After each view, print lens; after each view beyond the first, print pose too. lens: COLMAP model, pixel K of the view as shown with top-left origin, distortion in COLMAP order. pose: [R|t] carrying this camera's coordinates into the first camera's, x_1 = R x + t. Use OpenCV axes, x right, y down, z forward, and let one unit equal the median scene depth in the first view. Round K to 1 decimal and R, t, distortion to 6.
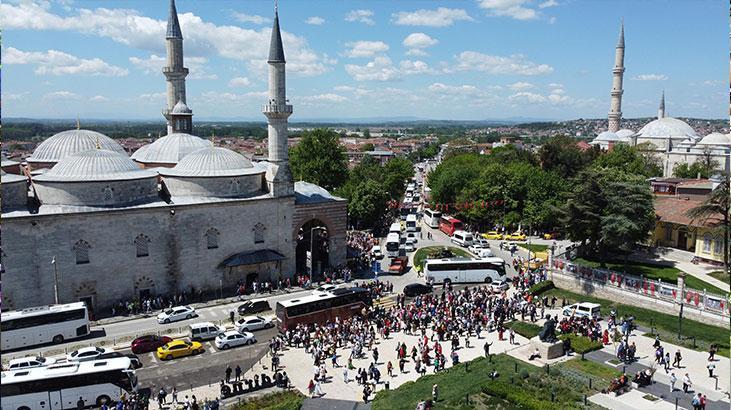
lens RADIAL K [[574.1, 0, 362.3], [0, 574.1, 204.9], [0, 0, 1]] dist [0.005530, -0.003618]
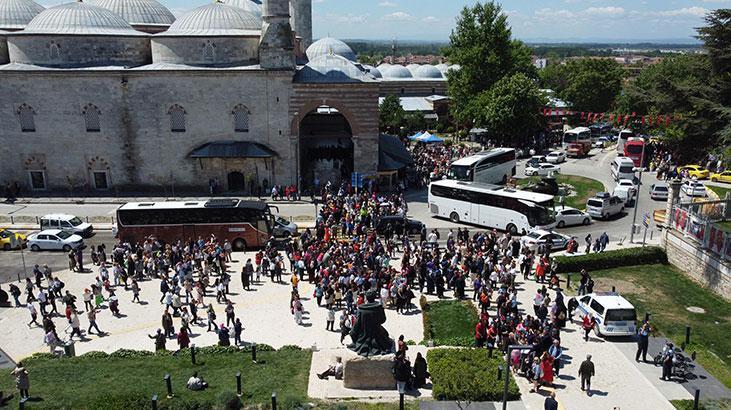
lens RADIAL K [[610.6, 0, 365.5], [0, 610.6, 205.0], [0, 0, 1]] dist [-0.001937, -0.000678]
pose [[0.848276, 0.134185, -0.512272, 0.374364], [-0.078292, 0.988512, 0.129287, 0.045891], [0.523735, -0.069564, 0.849036, 0.415556]]
